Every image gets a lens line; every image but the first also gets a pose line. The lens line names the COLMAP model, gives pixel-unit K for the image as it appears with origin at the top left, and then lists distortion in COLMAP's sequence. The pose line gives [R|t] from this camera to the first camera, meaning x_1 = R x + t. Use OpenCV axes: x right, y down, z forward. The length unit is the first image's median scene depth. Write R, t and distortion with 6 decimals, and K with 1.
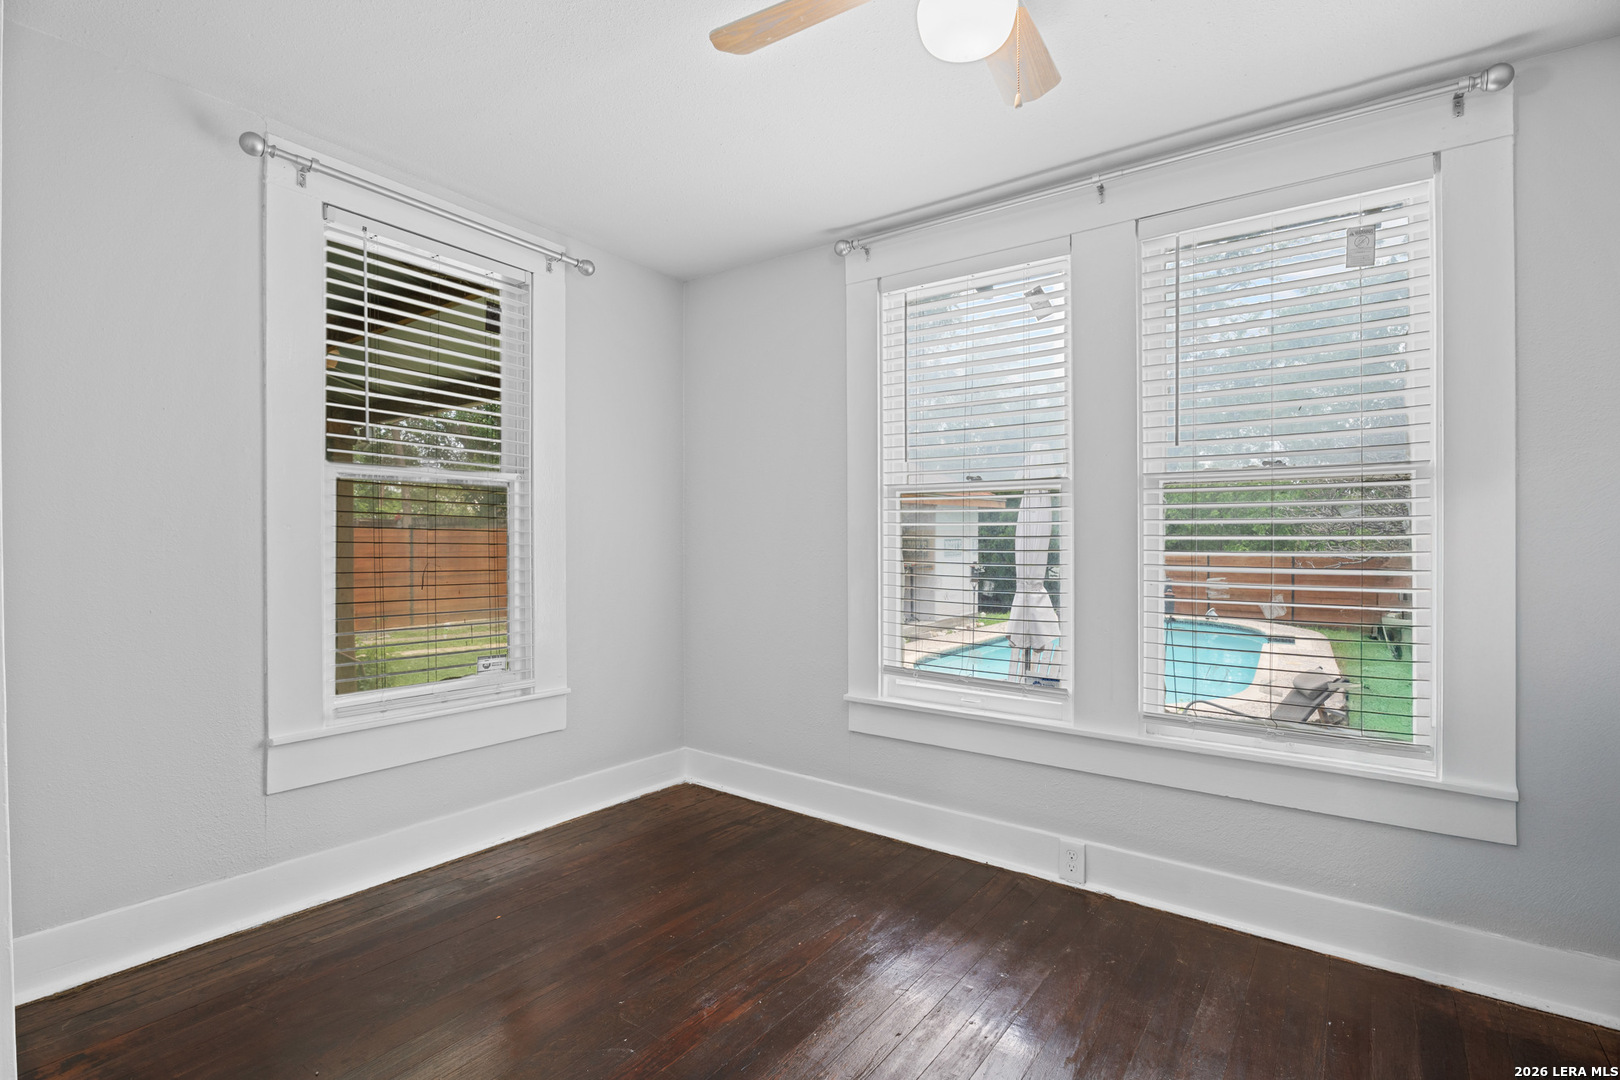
lens RADIAL K [[745.7, 0, 812.2], [0, 745.7, 542.6], [0, 0, 1]] dist [-0.017084, 0.000252]
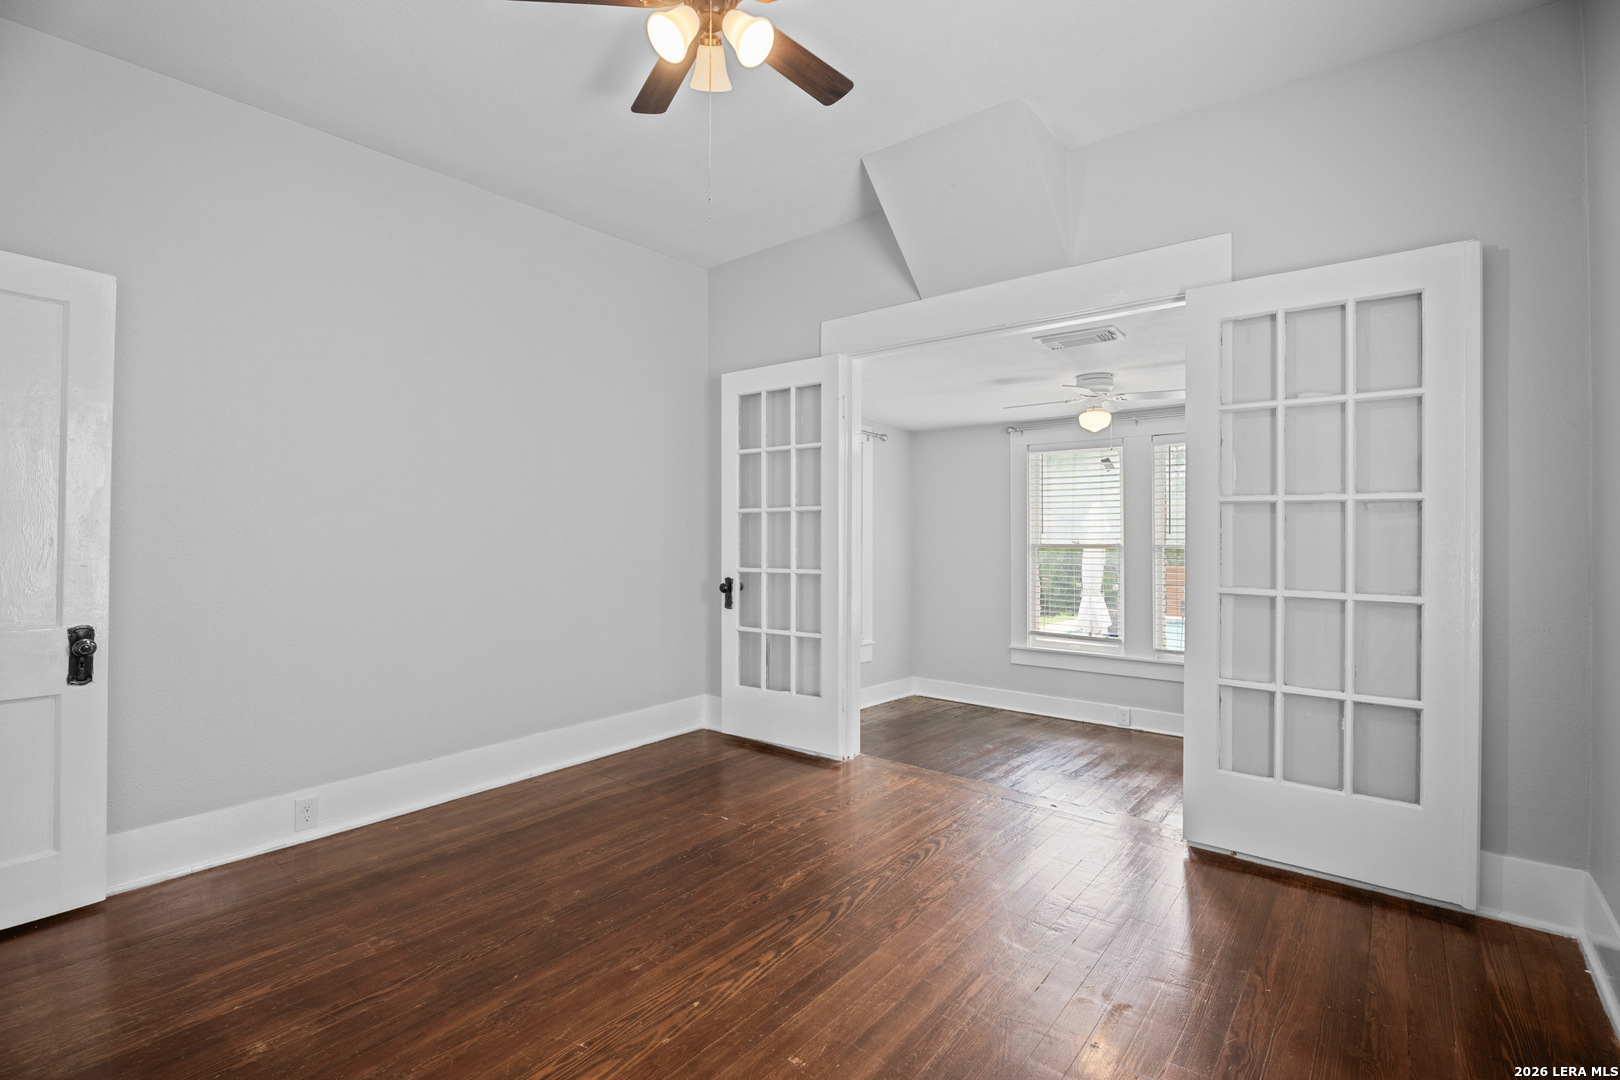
lens RADIAL K [[745.7, 0, 803.1], [0, 745.7, 533.5], [0, 0, 1]] dist [-0.017084, 0.000252]
pose [[0.998477, 0.002261, -0.055120, -0.429631], [-0.002844, 0.999941, -0.010488, -0.083905], [0.055093, 0.010629, 0.998425, -1.128775]]
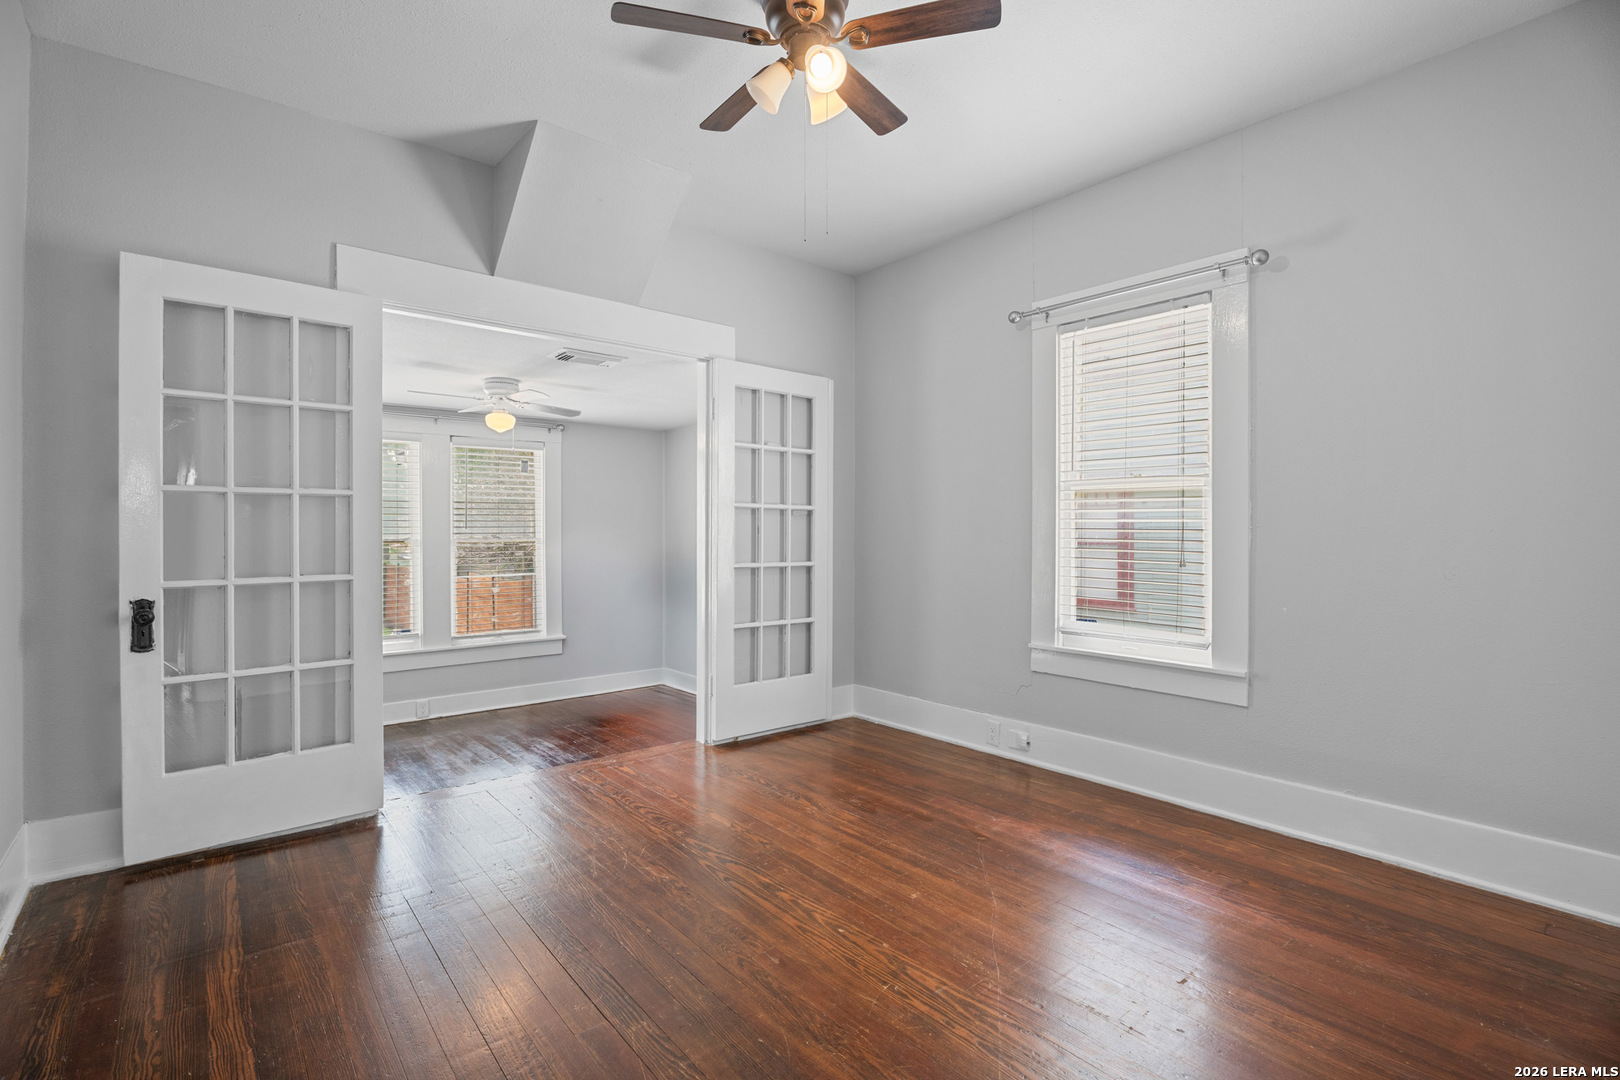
lens RADIAL K [[745.7, 0, 804.3], [0, 745.7, 535.3], [0, 0, 1]] dist [-0.017084, 0.000252]
pose [[0.242229, -0.003770, 0.970212, -1.362215], [0.008564, 0.999962, 0.001747, -0.082090], [-0.970181, 0.007886, 0.242252, -0.595466]]
